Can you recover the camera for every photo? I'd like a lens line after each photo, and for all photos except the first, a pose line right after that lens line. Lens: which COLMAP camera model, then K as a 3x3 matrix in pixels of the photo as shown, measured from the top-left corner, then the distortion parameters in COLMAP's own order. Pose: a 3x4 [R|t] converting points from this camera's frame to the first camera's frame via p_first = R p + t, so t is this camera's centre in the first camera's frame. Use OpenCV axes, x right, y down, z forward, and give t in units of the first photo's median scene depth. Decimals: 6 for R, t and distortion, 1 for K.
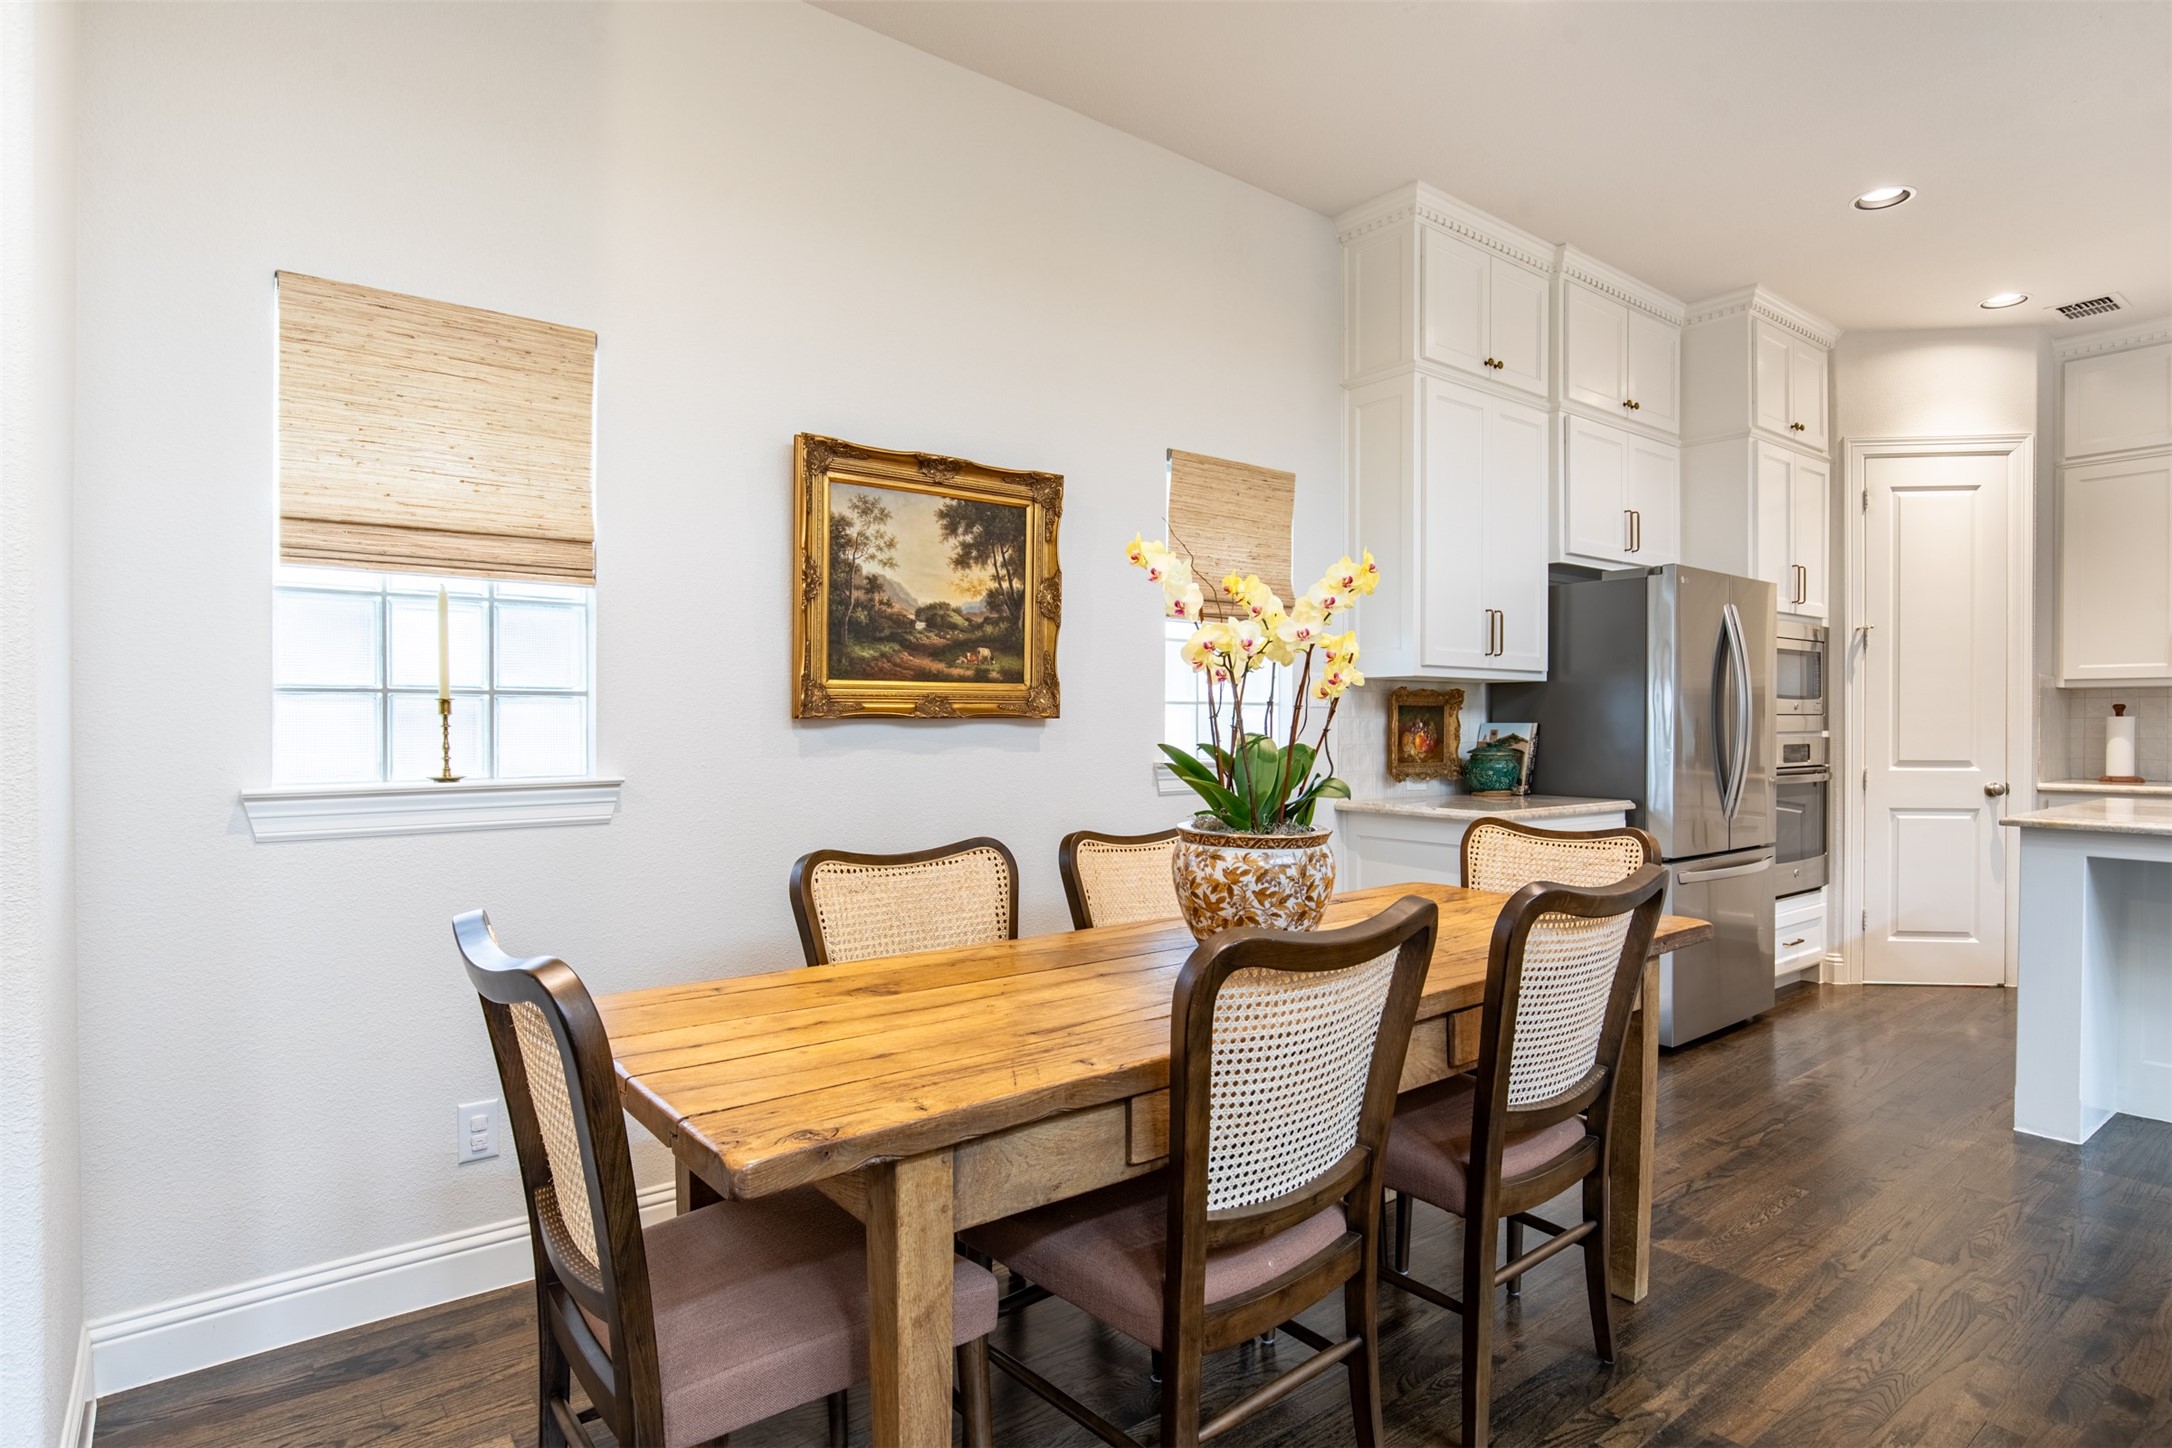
lens RADIAL K [[1145.2, 0, 1085.5], [0, 1145.2, 728.2], [0, 0, 1]] dist [-0.019912, 0.001591]
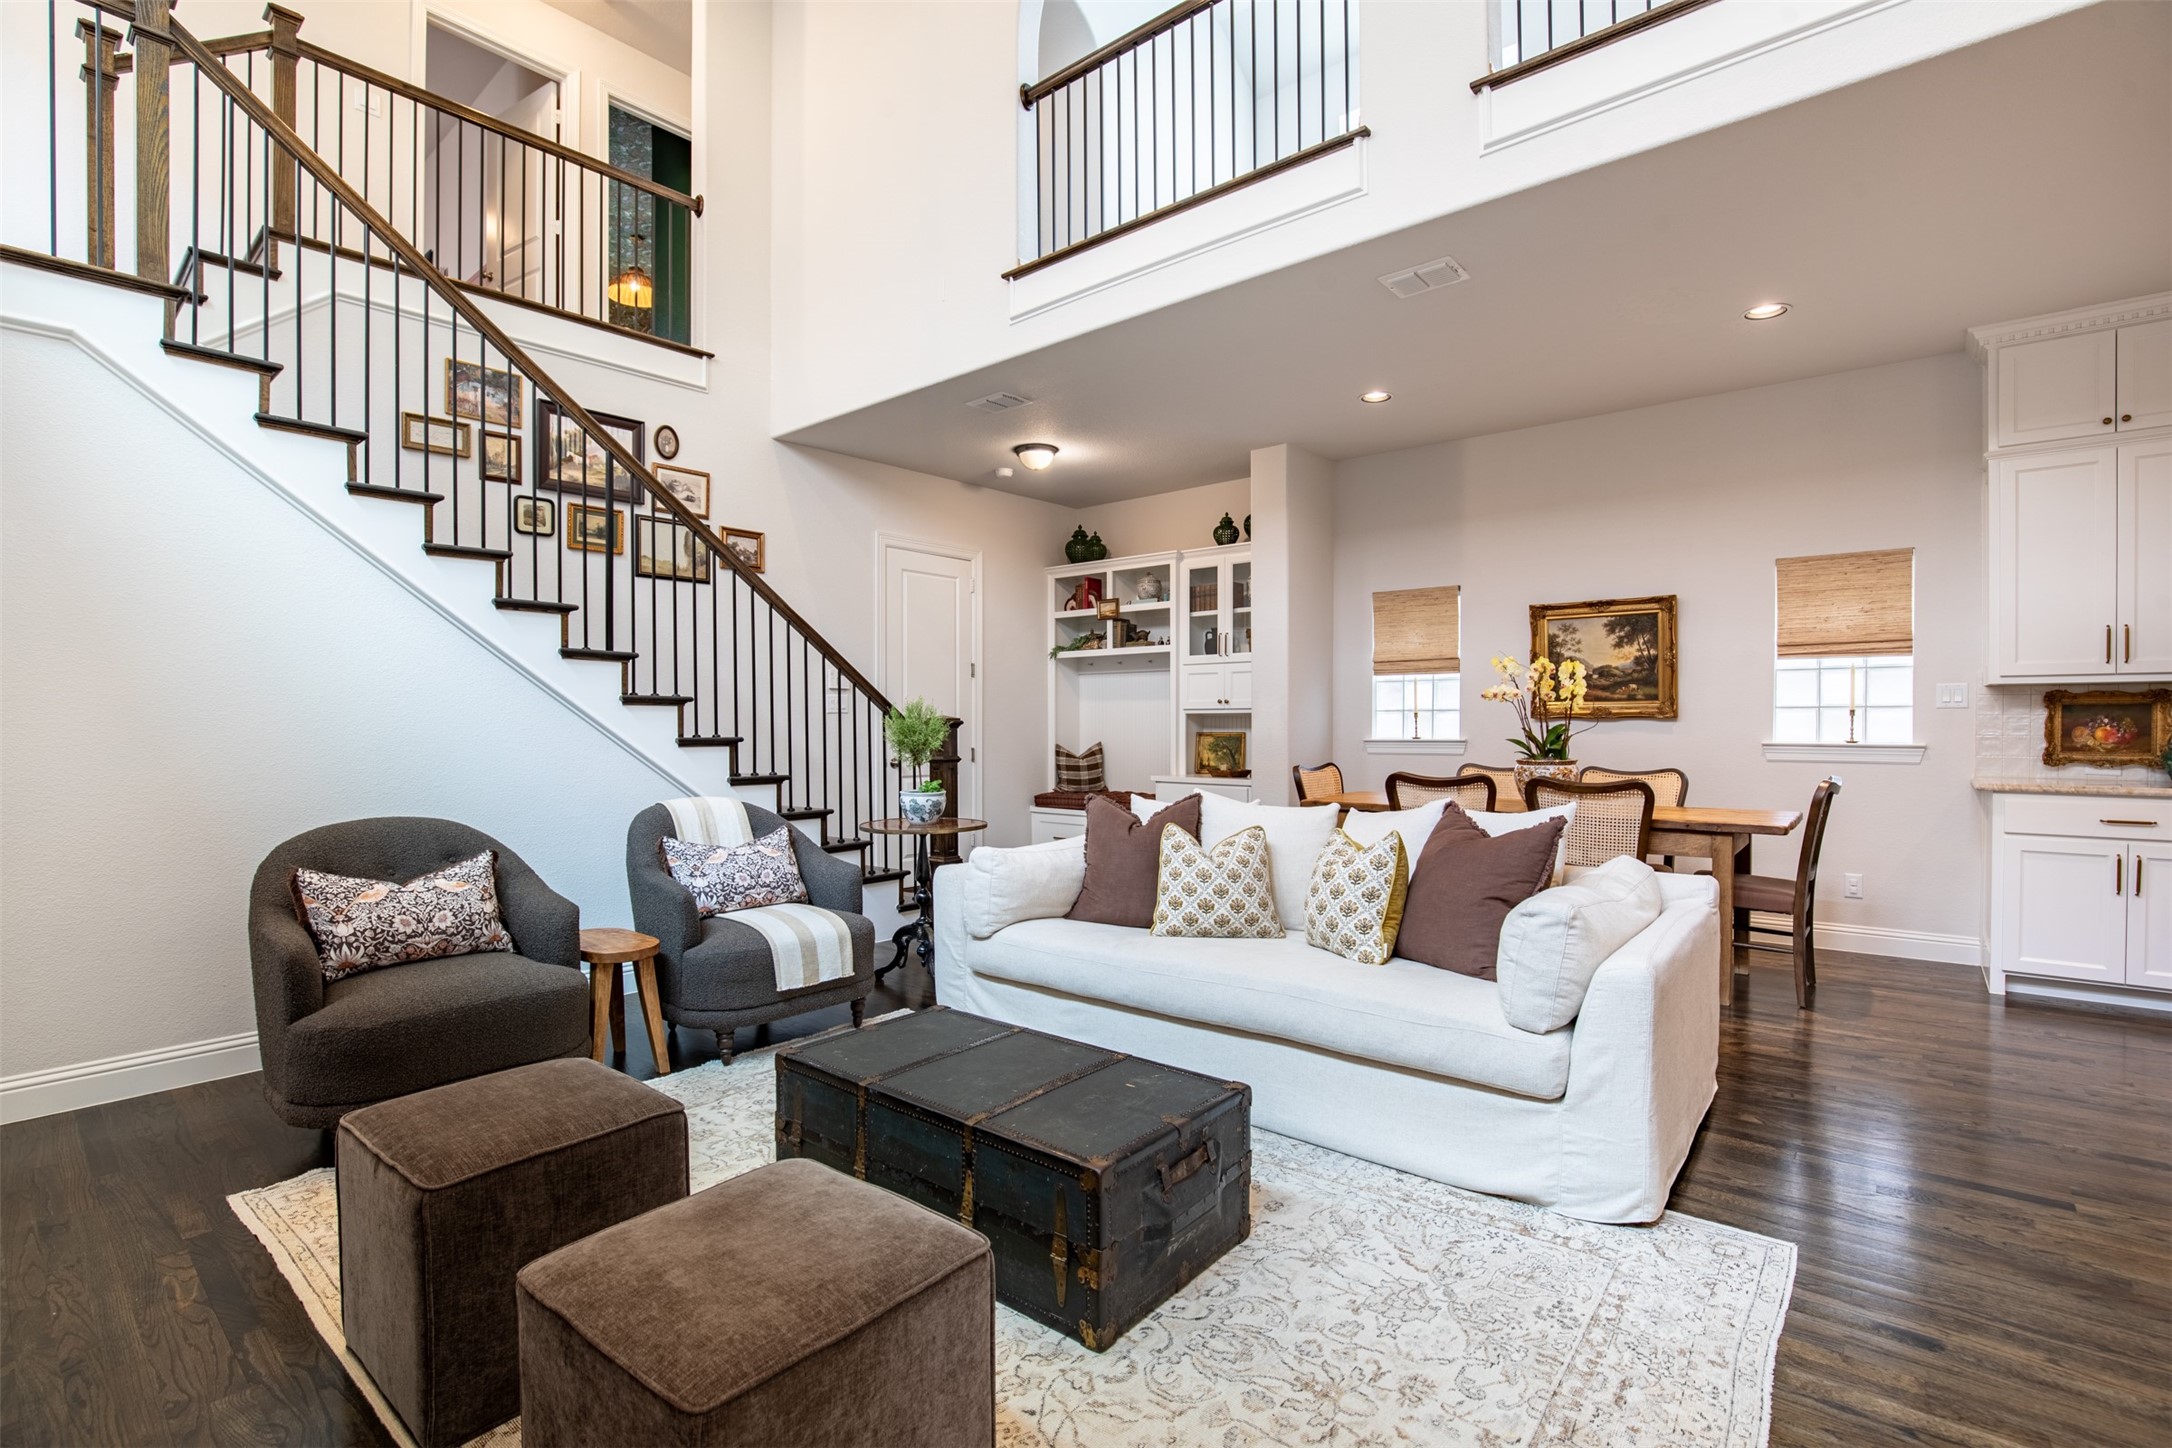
lens RADIAL K [[1002.1, 0, 1088.3], [0, 1002.1, 733.1], [0, 0, 1]] dist [-0.031621, 0.002523]
pose [[0.204517, 0.008965, -0.978822, 1.582448], [-0.003087, 0.999959, 0.008514, 0.007648], [0.978858, 0.001280, 0.204536, -0.373759]]
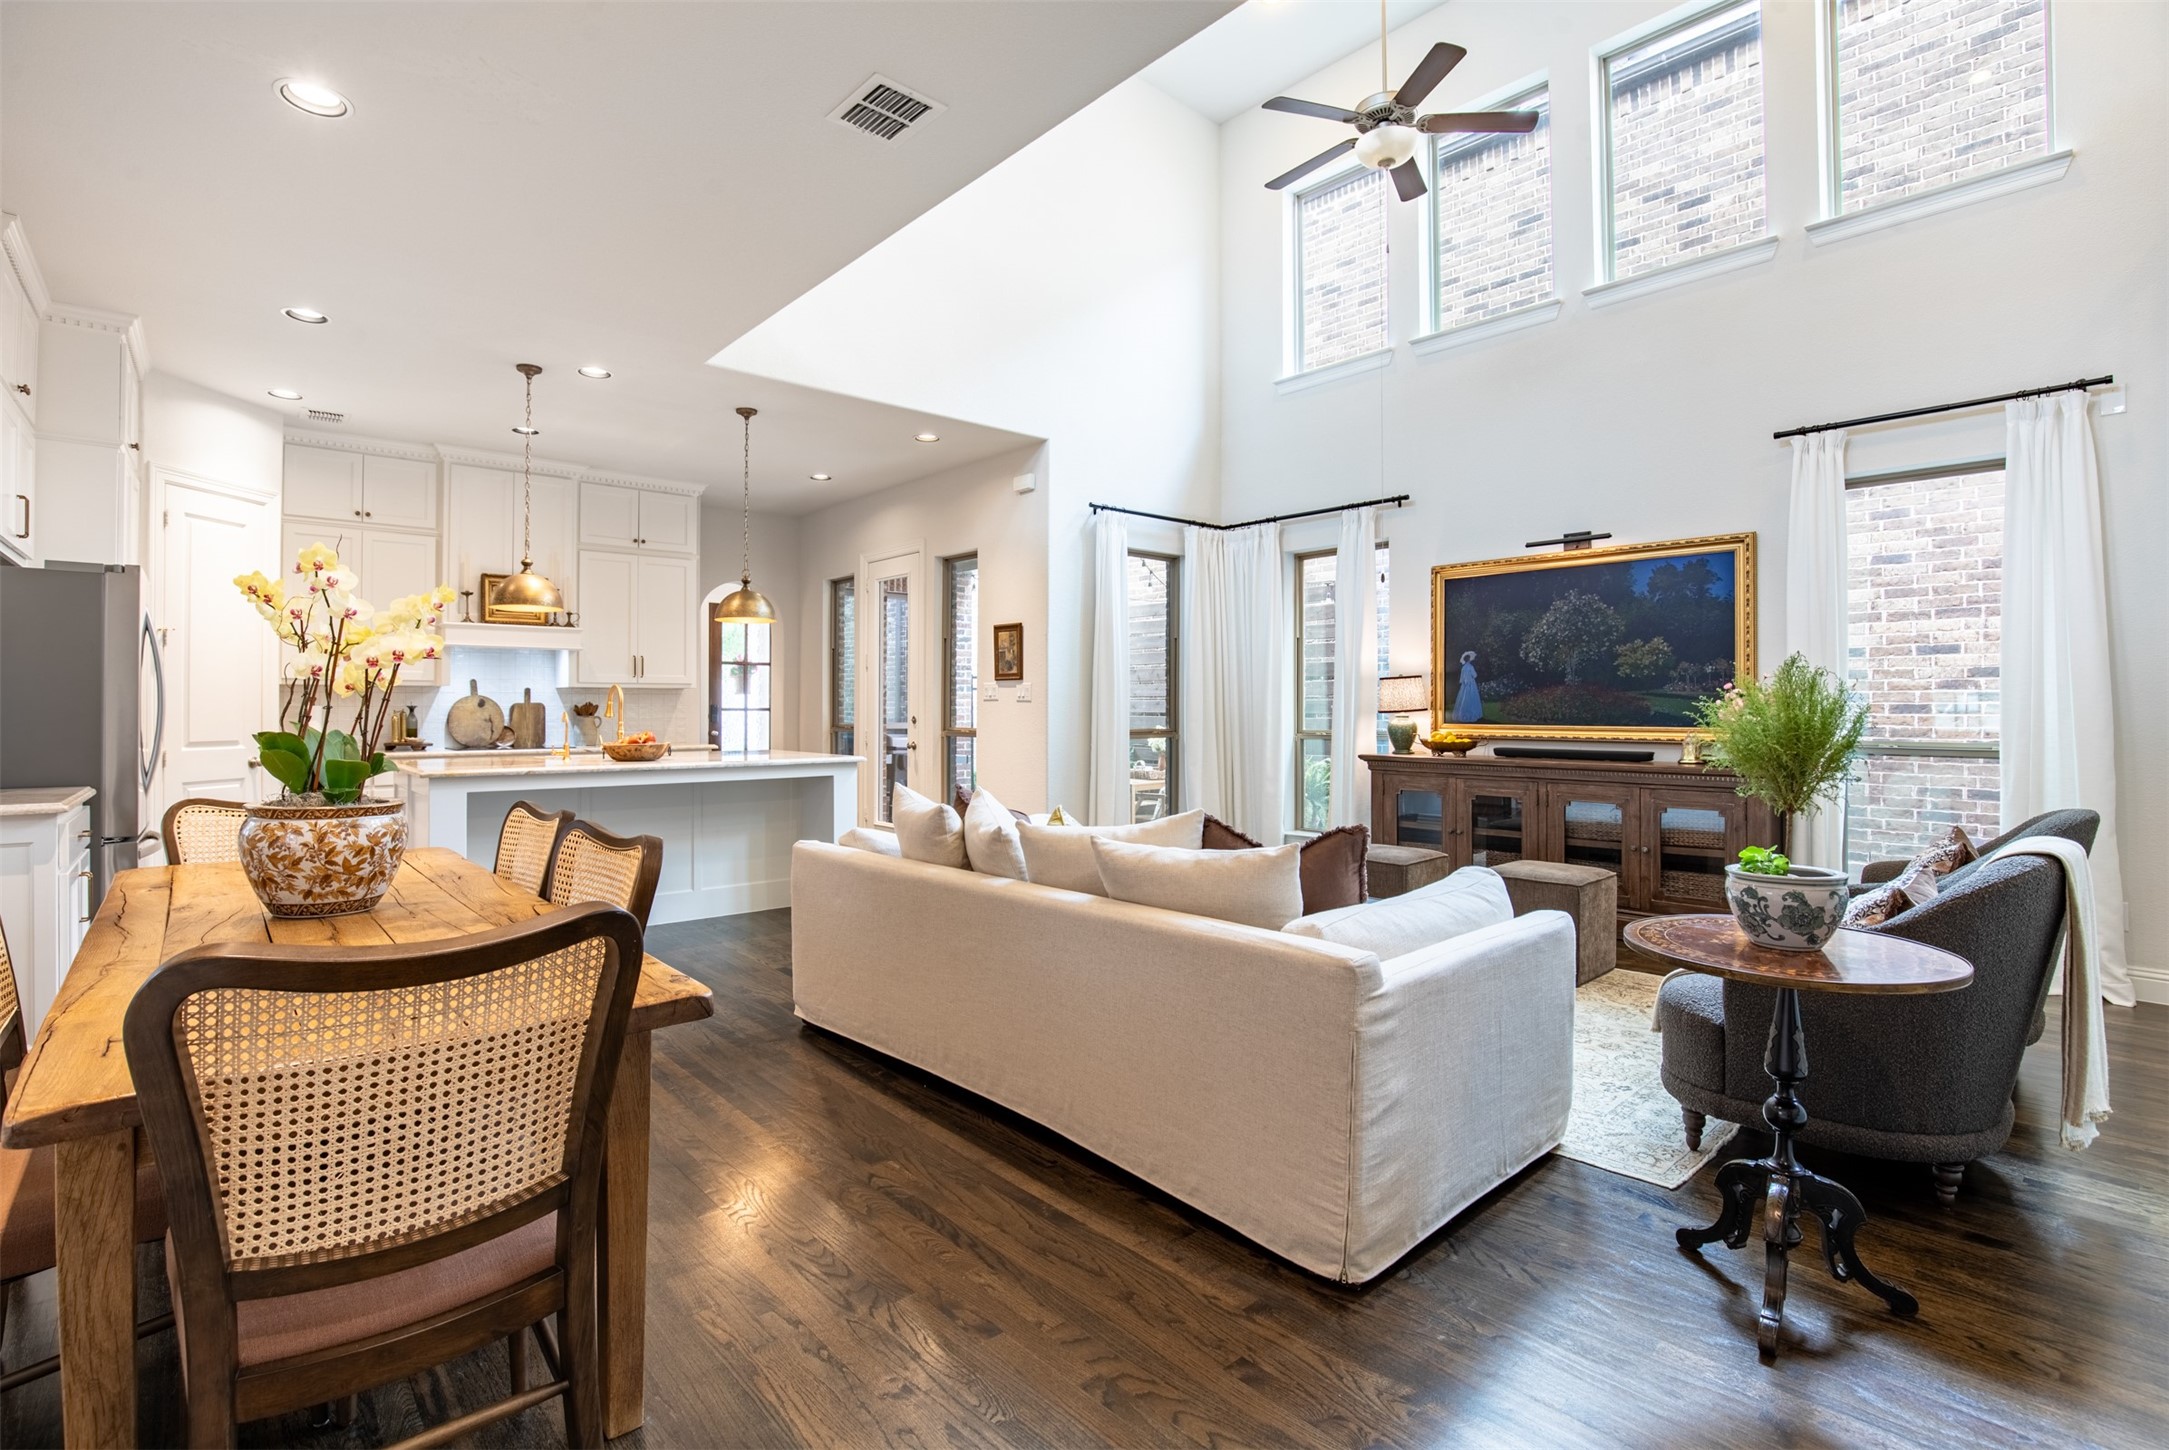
lens RADIAL K [[1000.7, 0, 1085.5], [0, 1000.7, 707.8], [0, 0, 1]] dist [-0.031621, 0.002523]
pose [[-0.063214, -0.000491, 0.998000, -0.651928], [0.006976, 0.999975, 0.000933, -0.003860], [-0.997976, 0.007021, -0.063209, 0.214015]]
